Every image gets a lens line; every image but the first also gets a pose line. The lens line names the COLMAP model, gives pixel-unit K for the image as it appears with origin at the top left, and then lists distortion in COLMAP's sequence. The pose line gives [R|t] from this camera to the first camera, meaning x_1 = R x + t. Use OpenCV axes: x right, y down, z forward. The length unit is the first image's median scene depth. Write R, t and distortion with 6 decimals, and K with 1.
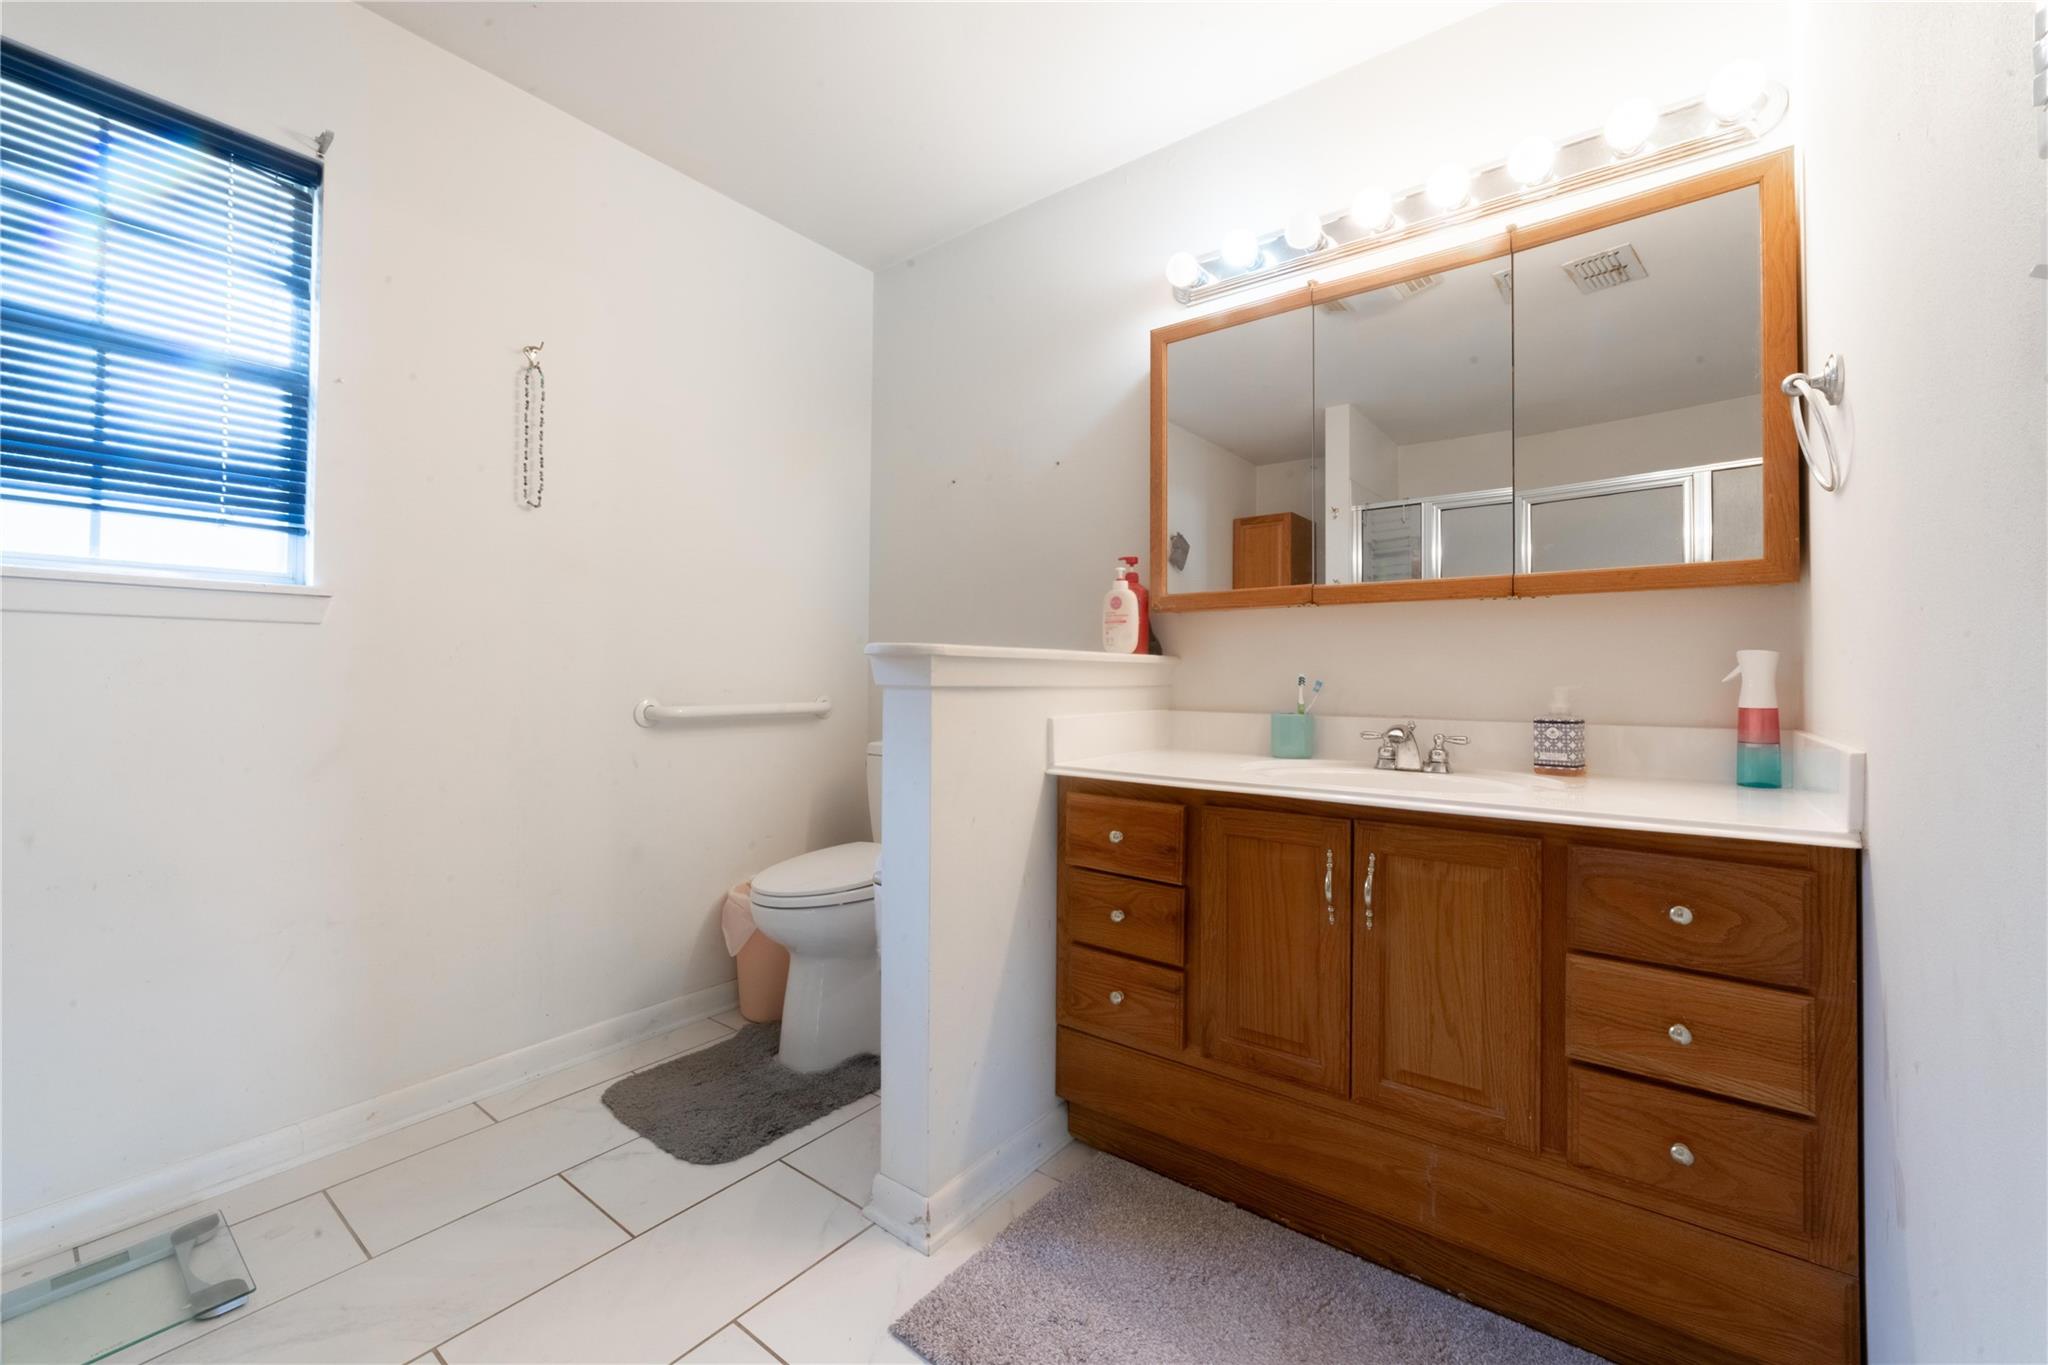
lens RADIAL K [[820.6, 0, 1022.9], [0, 820.6, 678.1], [0, 0, 1]] dist [-0.000667, -0.000042]
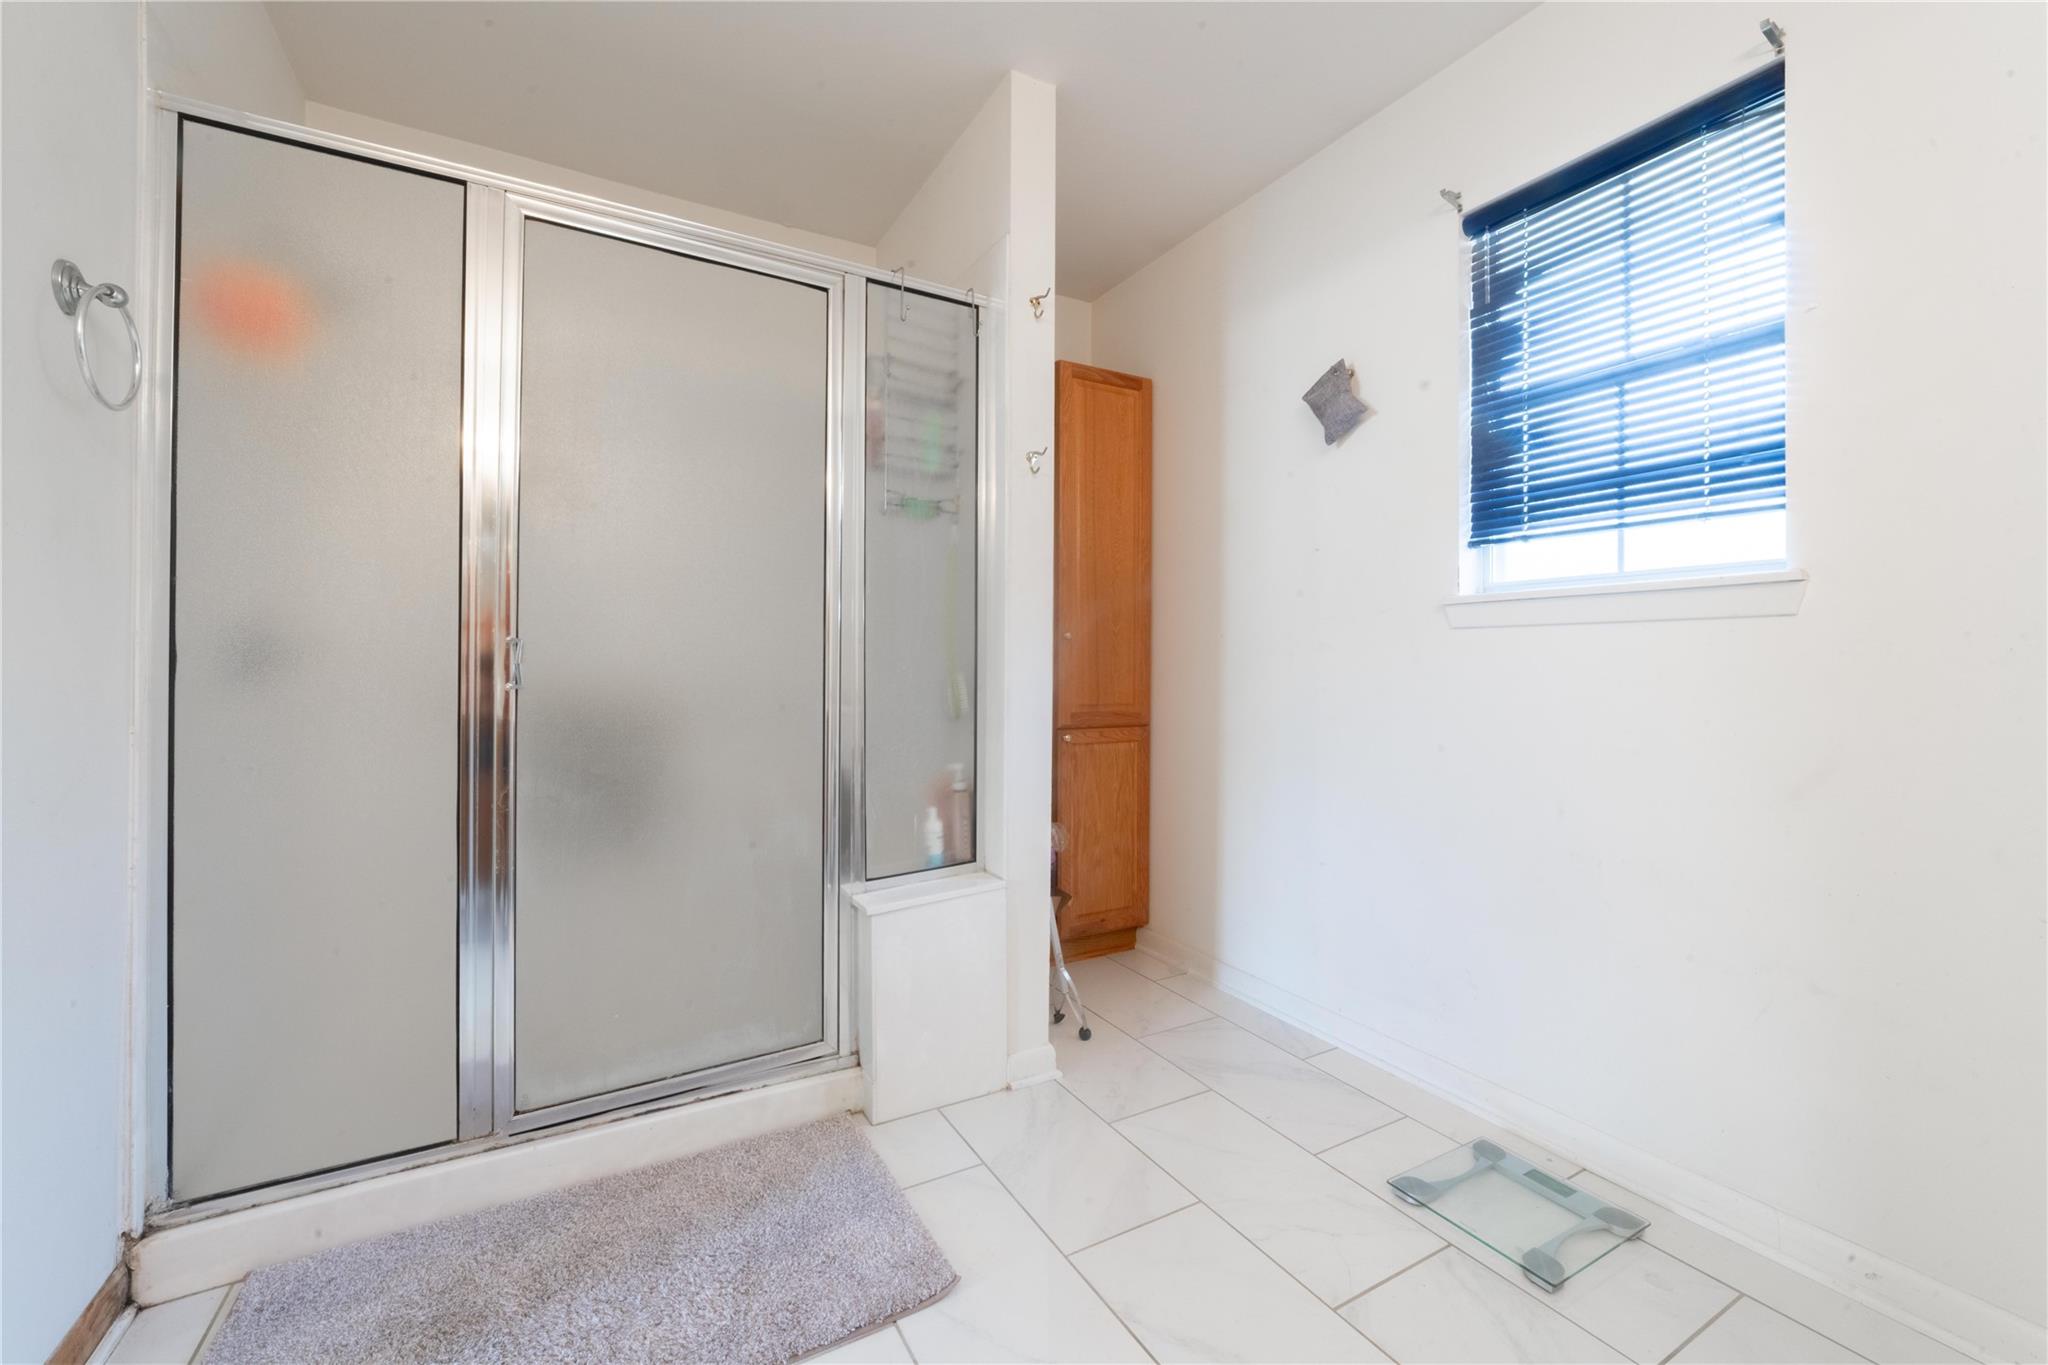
lens RADIAL K [[820.6, 0, 1013.7], [0, 820.6, 653.8], [0, 0, 1]] dist [-0.000667, -0.000042]
pose [[-0.389676, -0.008232, -0.920915, 0.222243], [0.000924, 0.999956, -0.009329, -0.023707], [0.920952, -0.004486, -0.389651, 0.668592]]
